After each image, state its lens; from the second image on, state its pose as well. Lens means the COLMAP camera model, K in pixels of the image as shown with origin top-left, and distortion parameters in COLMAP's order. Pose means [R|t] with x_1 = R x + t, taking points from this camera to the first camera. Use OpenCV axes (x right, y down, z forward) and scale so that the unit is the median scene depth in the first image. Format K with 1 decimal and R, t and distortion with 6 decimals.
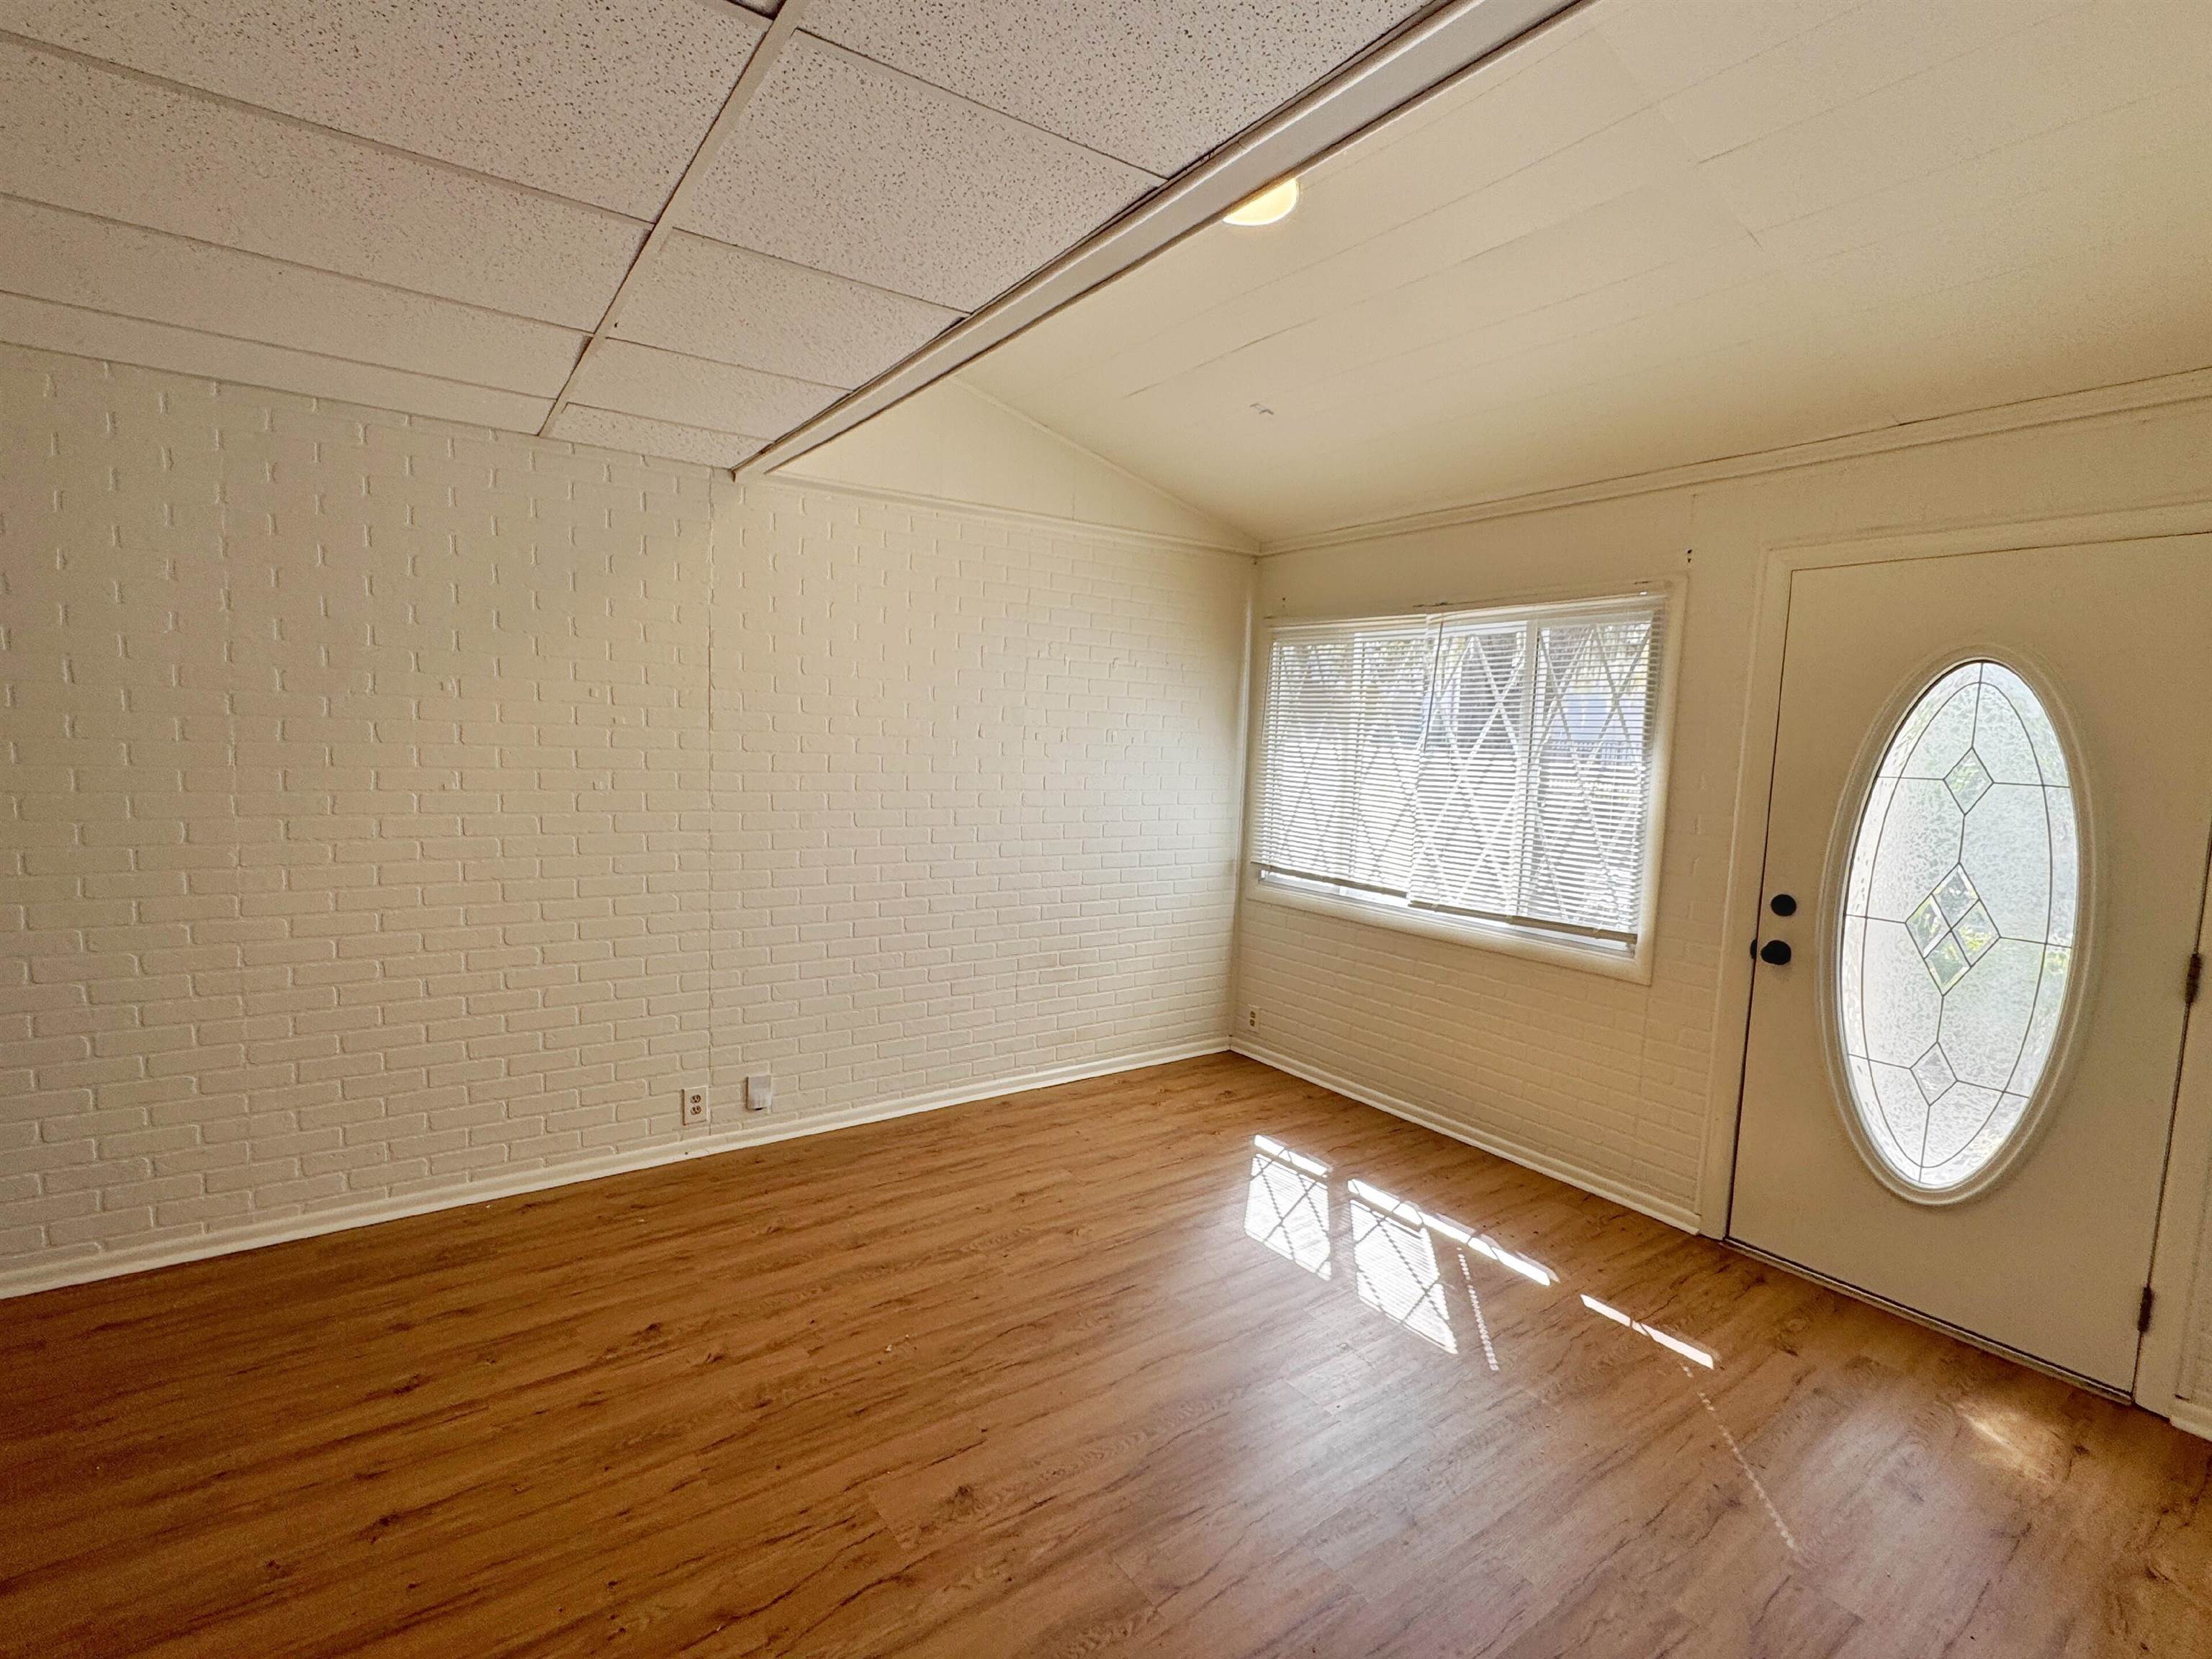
lens RADIAL K [[1037.2, 0, 1111.5], [0, 1037.2, 833.7], [0, 0, 1]] dist [0.000999, 0.000635]
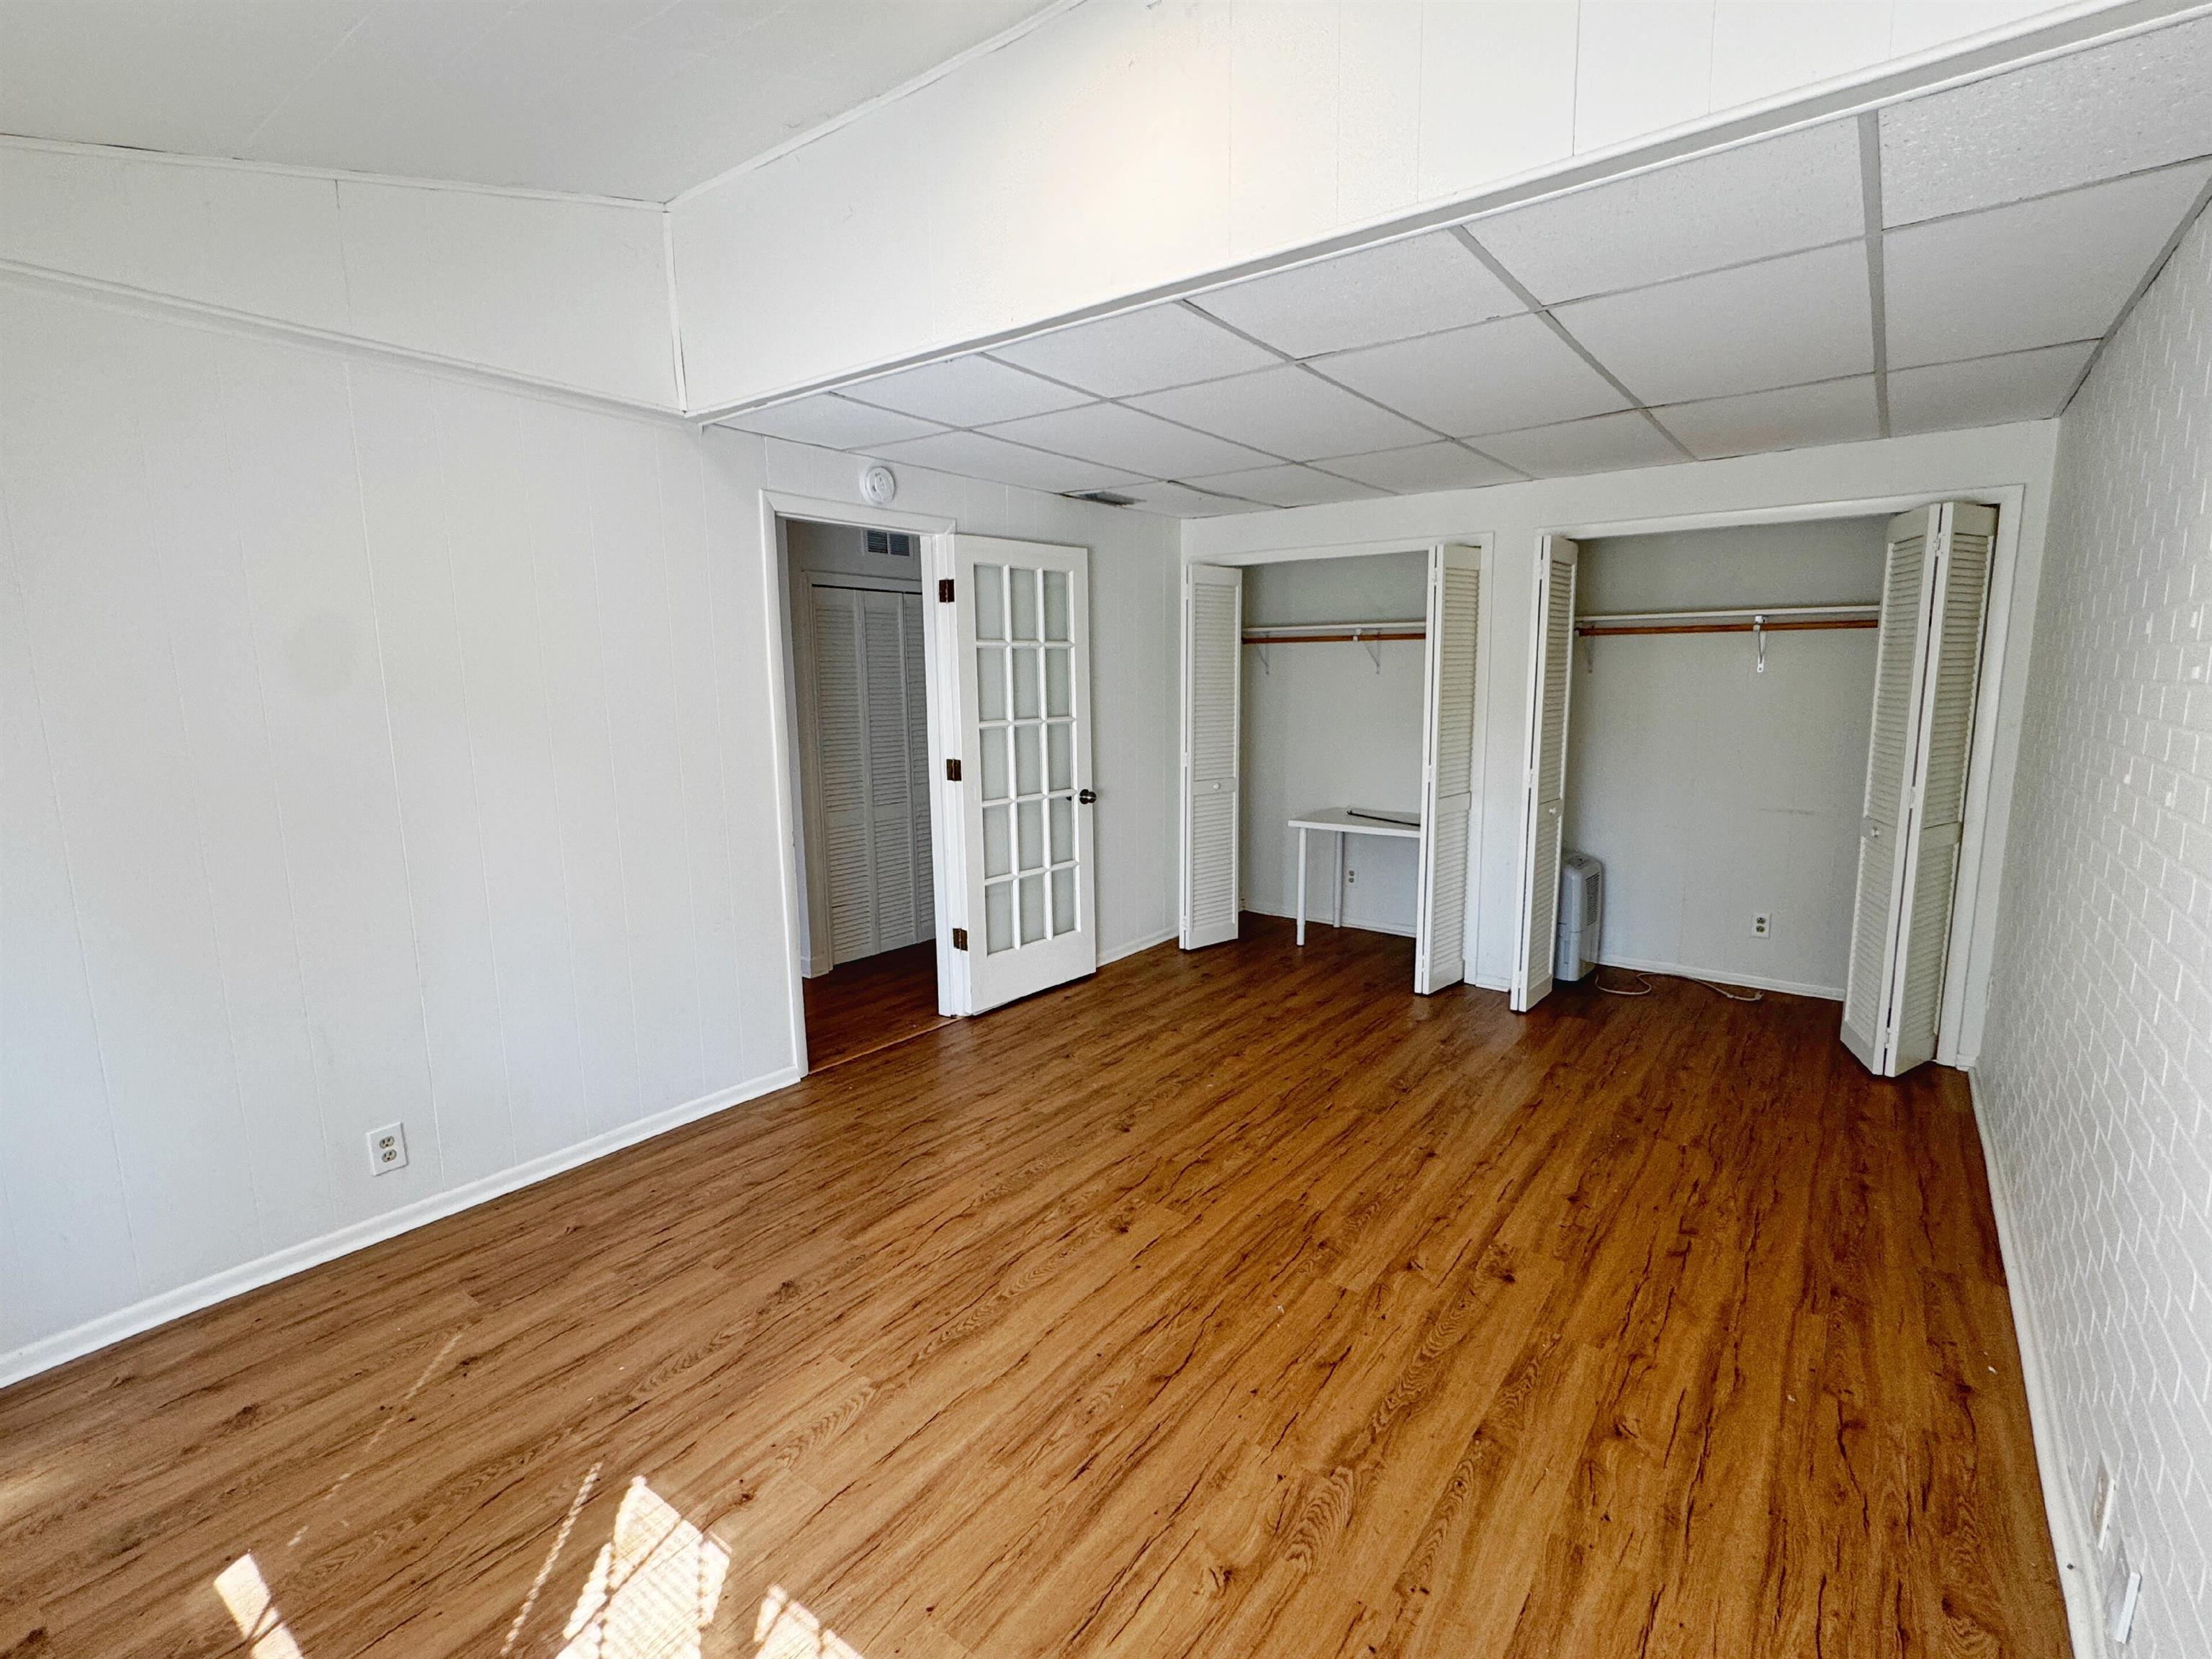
lens RADIAL K [[1037.2, 0, 1111.5], [0, 1037.2, 833.7], [0, 0, 1]] dist [0.000999, 0.000635]
pose [[-0.953411, 0.020142, -0.301000, 0.221562], [-0.054989, 0.969449, 0.239049, -0.163463], [0.296619, 0.244464, -0.923176, 1.719329]]
